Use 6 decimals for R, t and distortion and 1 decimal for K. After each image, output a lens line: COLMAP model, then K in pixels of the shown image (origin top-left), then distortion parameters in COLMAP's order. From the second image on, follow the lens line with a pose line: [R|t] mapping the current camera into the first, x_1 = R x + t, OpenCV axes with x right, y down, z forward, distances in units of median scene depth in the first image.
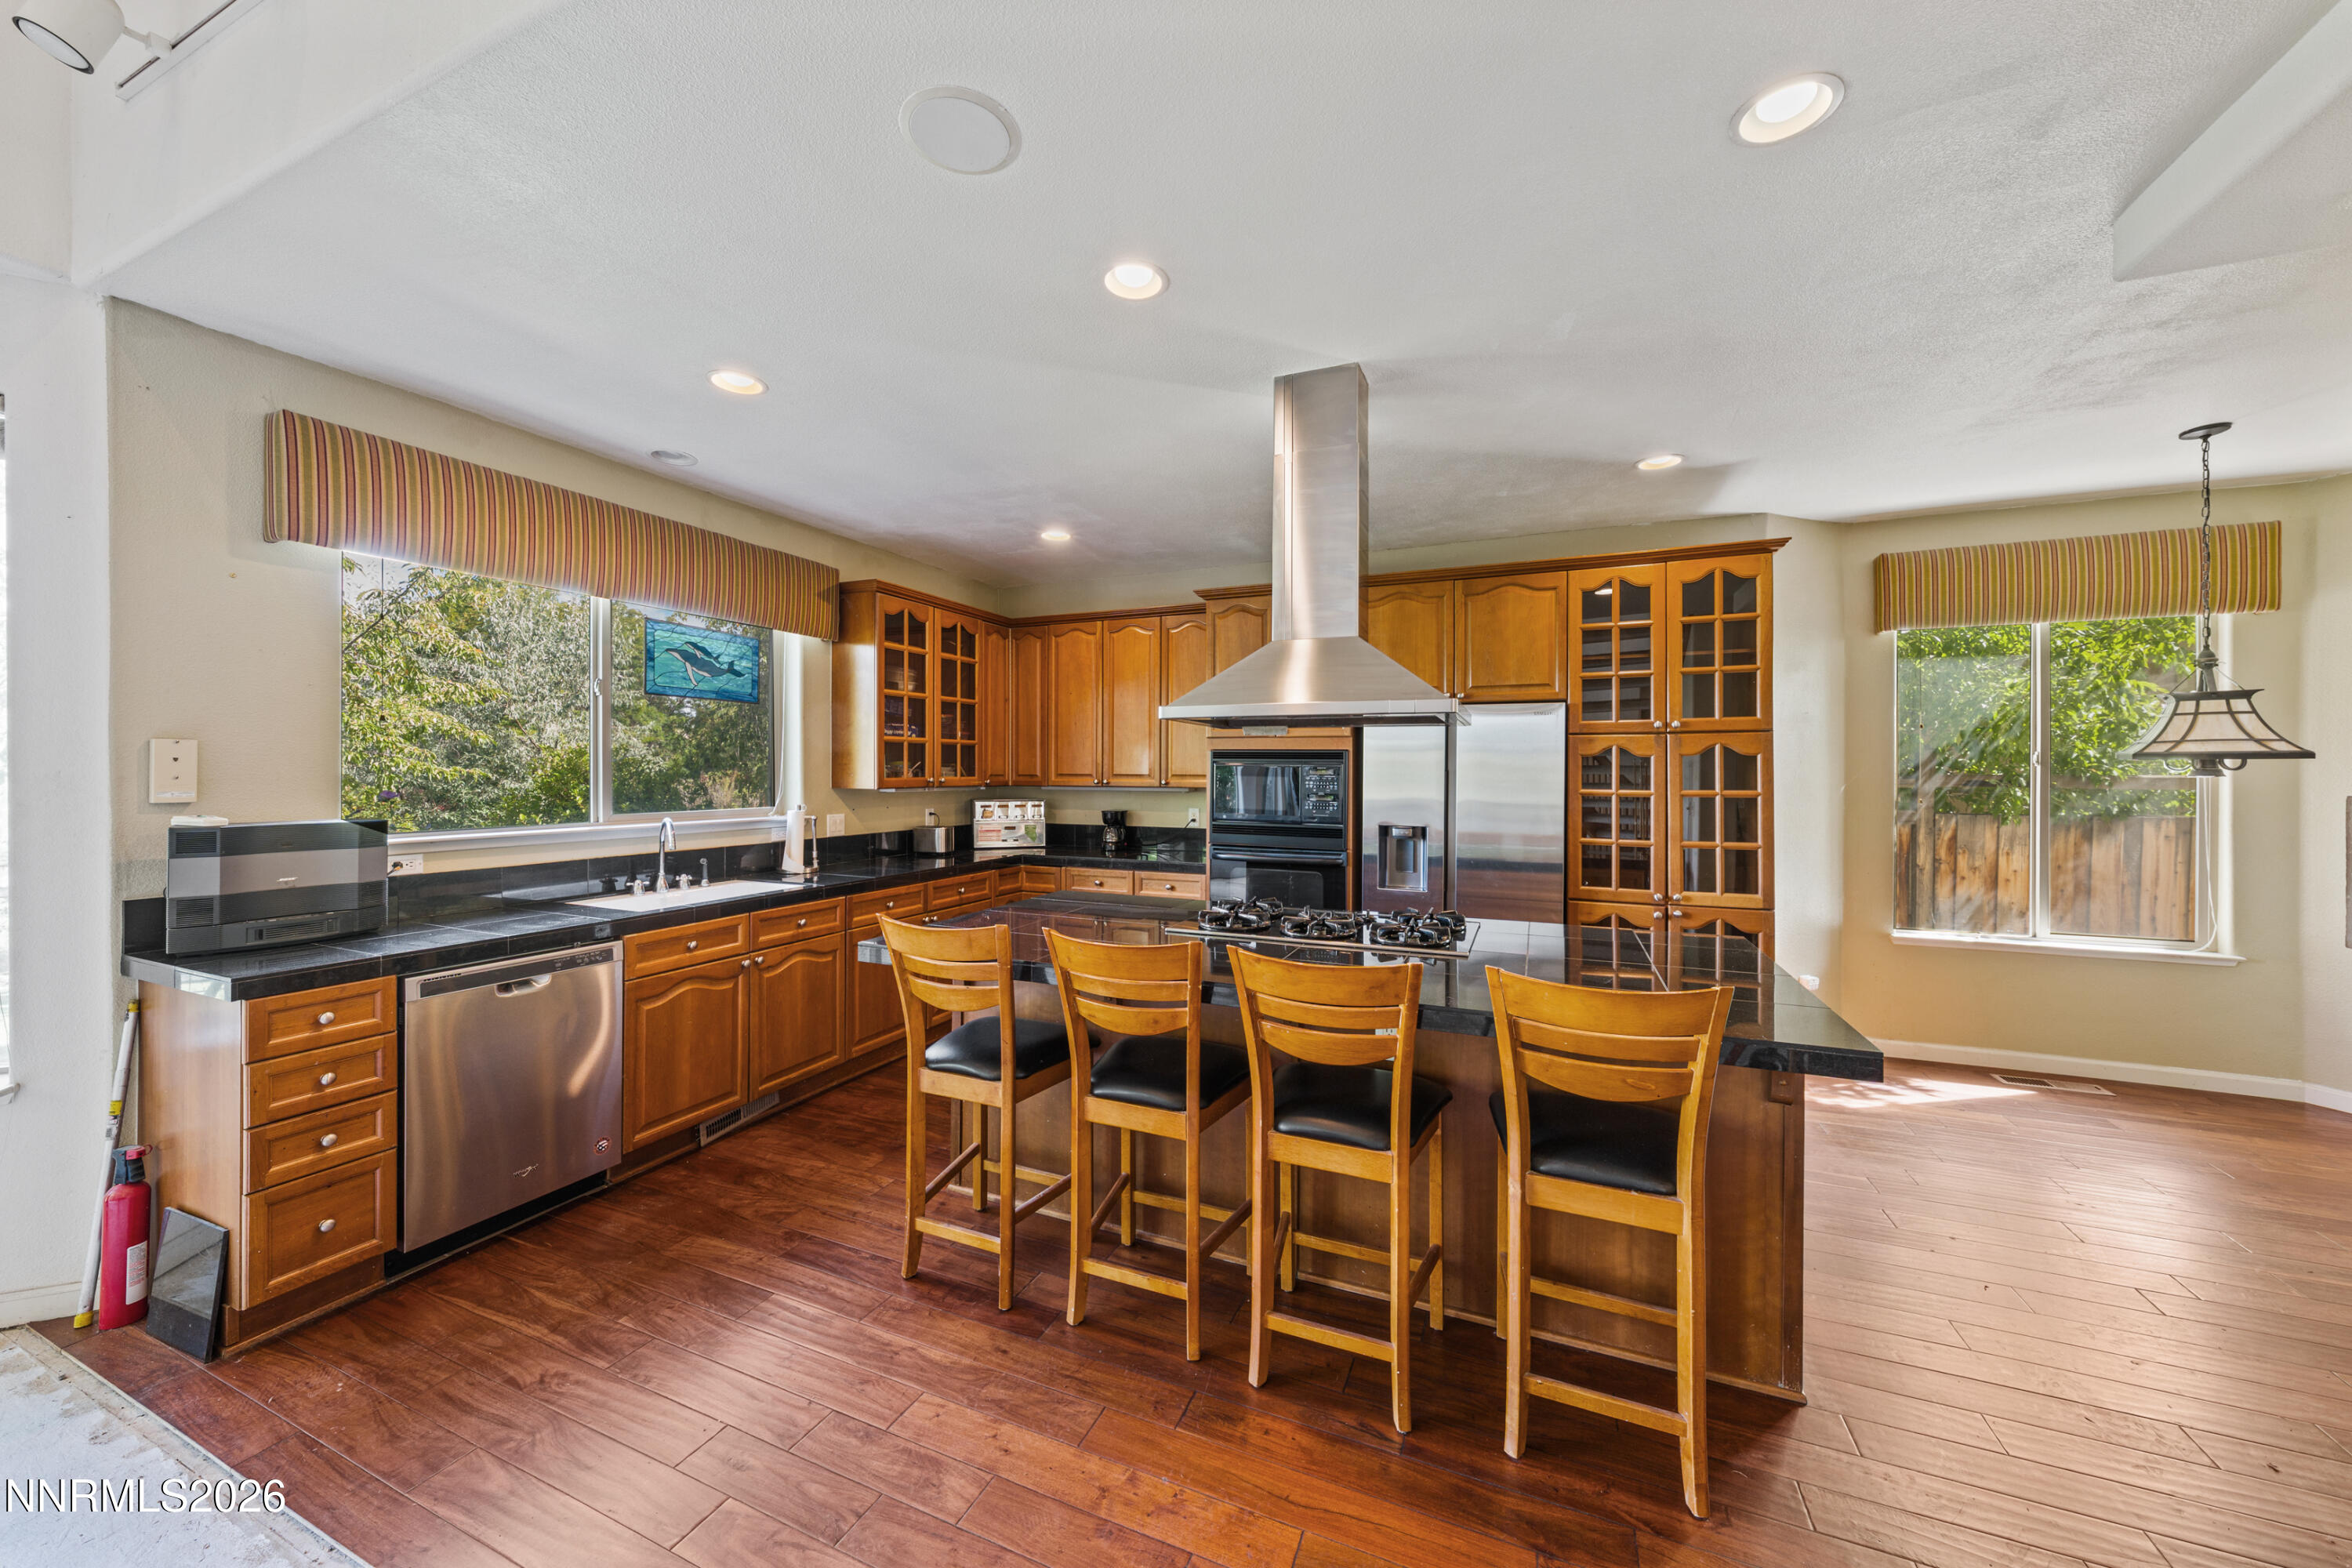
lens RADIAL K [[839.0, 0, 1170.4], [0, 839.0, 771.6], [0, 0, 1]] dist [-0.003463, -0.000229]
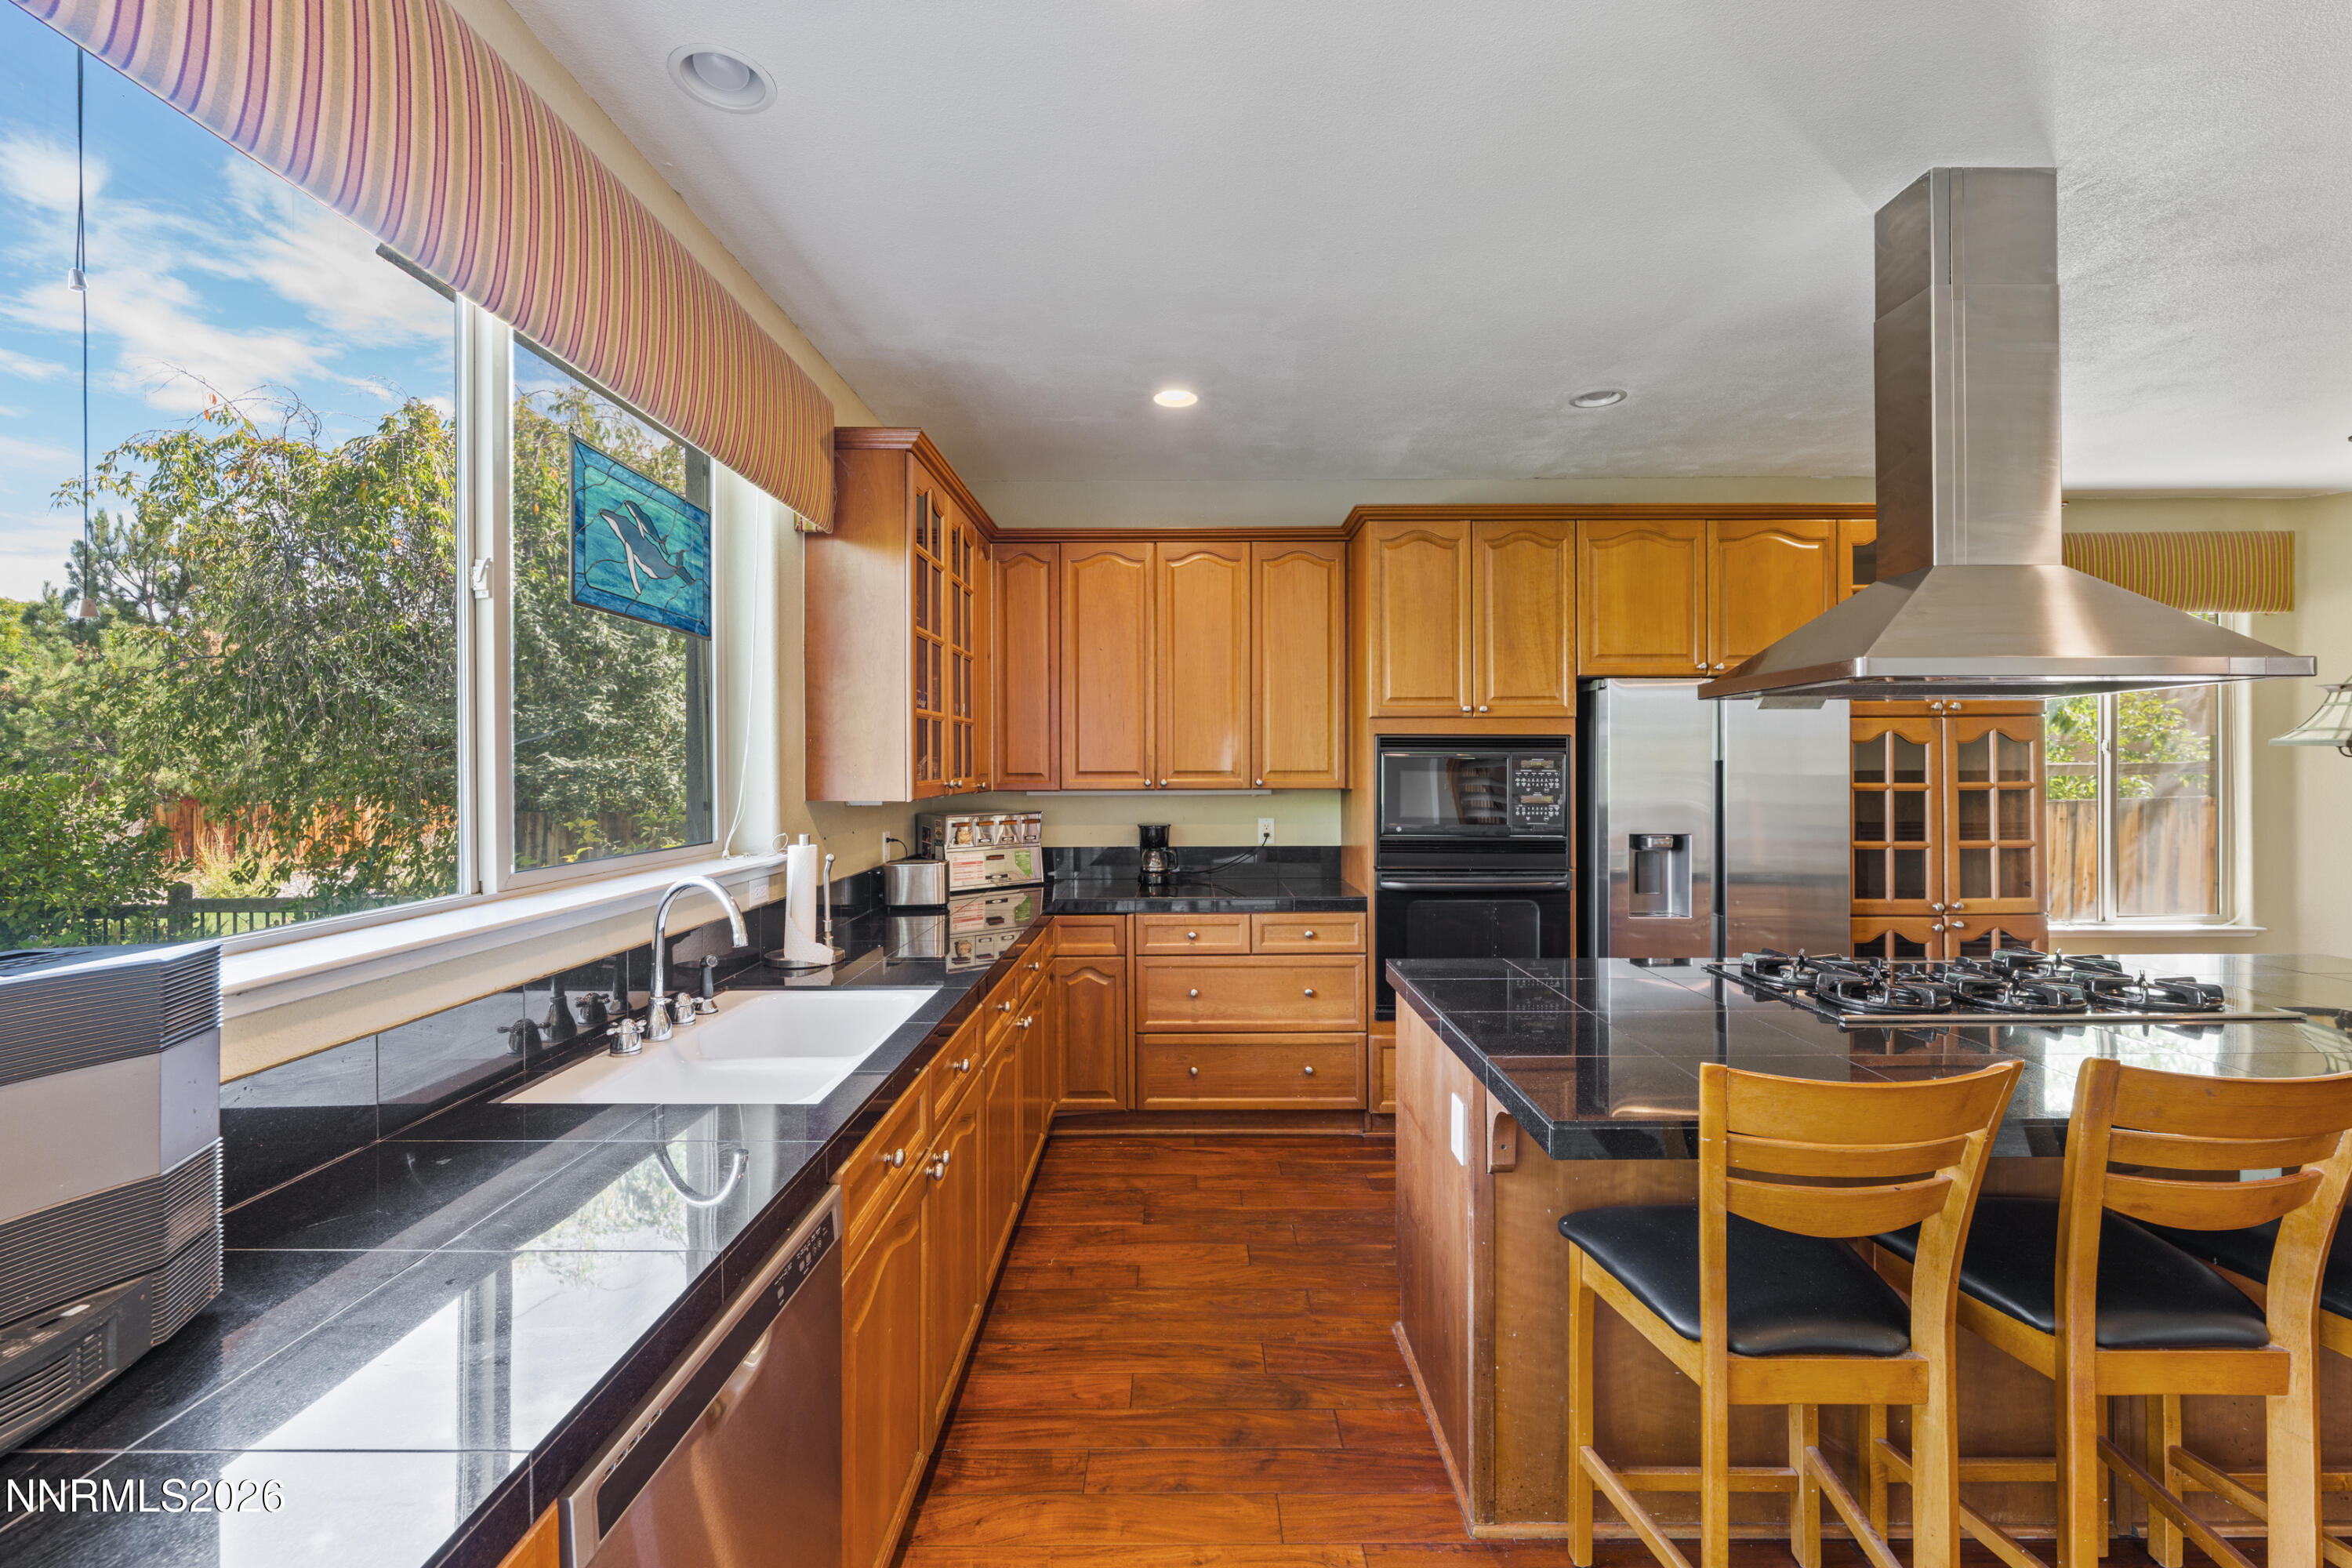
lens RADIAL K [[987.9, 0, 1179.5], [0, 987.9, 771.3], [0, 0, 1]] dist [-0.006686, -0.000199]
pose [[0.918119, -0.009088, 0.396200, -0.469496], [0.007934, 0.999958, 0.004551, -0.000409], [-0.396225, -0.001035, 0.918153, 0.336015]]
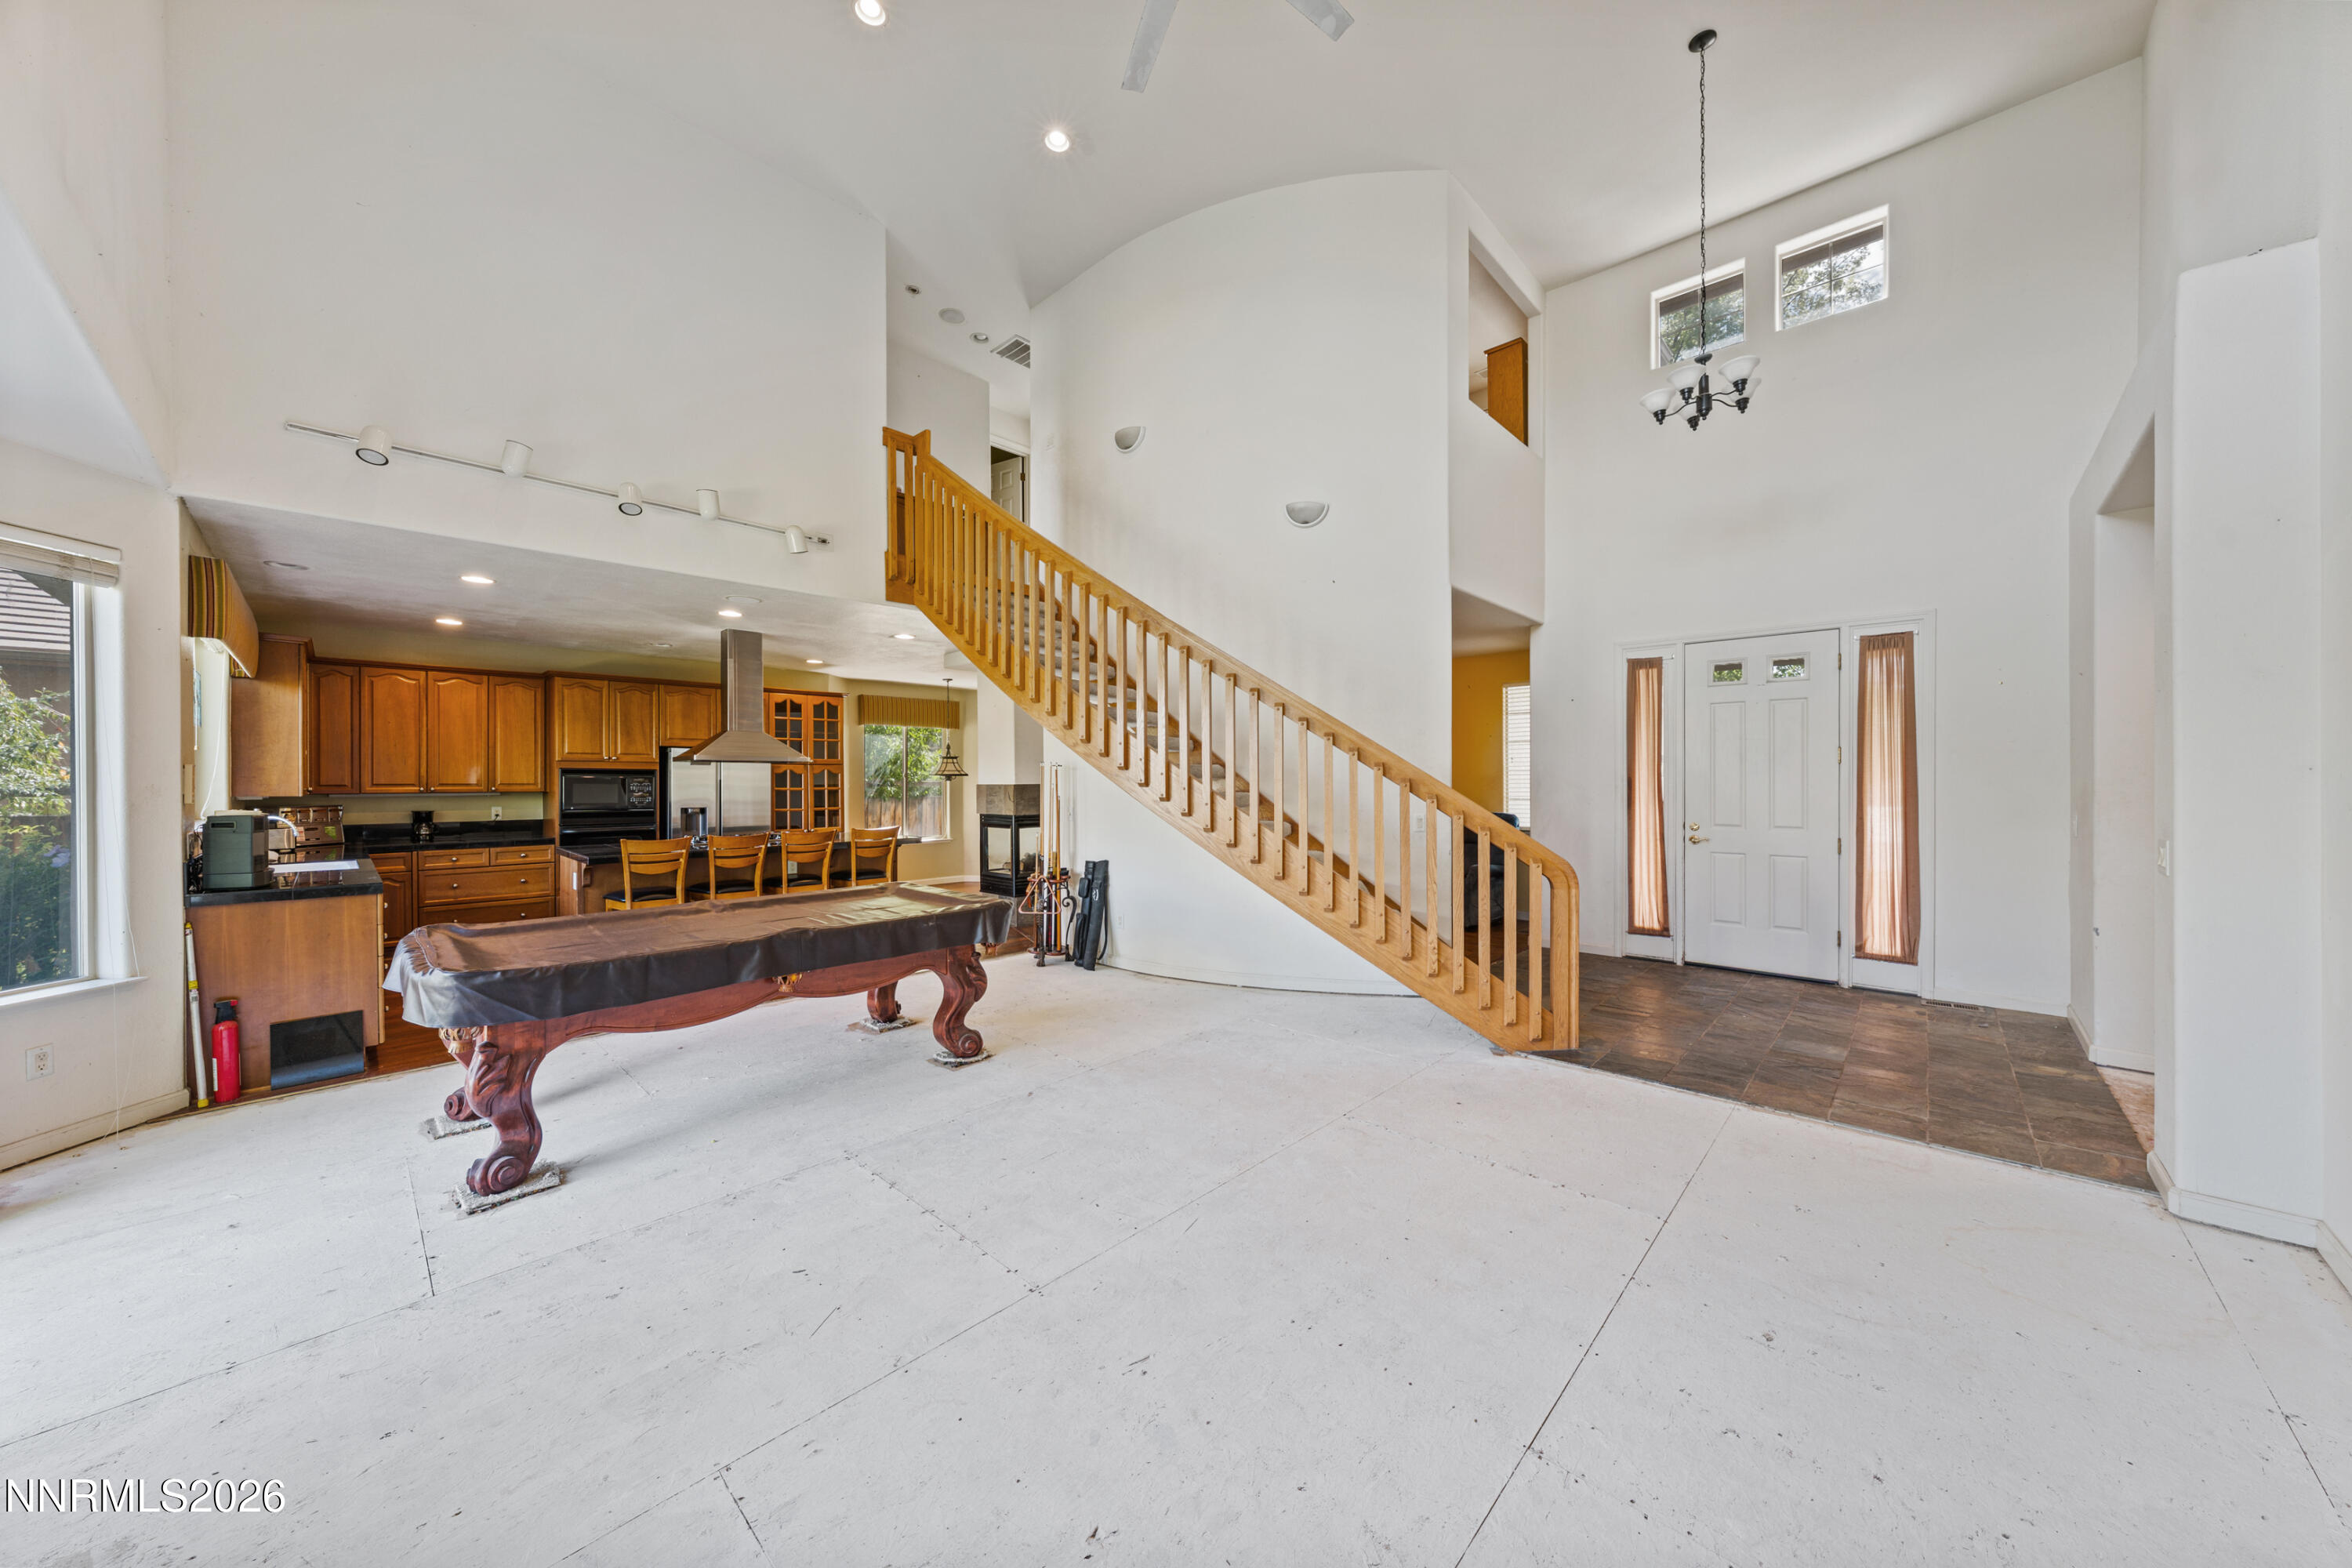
lens RADIAL K [[803.7, 0, 1181.0], [0, 803.7, 783.1], [0, 0, 1]] dist [-0.002883, 0.000278]
pose [[0.340965, -0.007256, 0.940048, -1.103440], [0.003166, 0.999973, 0.006570, -0.003655], [-0.940071, 0.000736, 0.340979, -0.734489]]
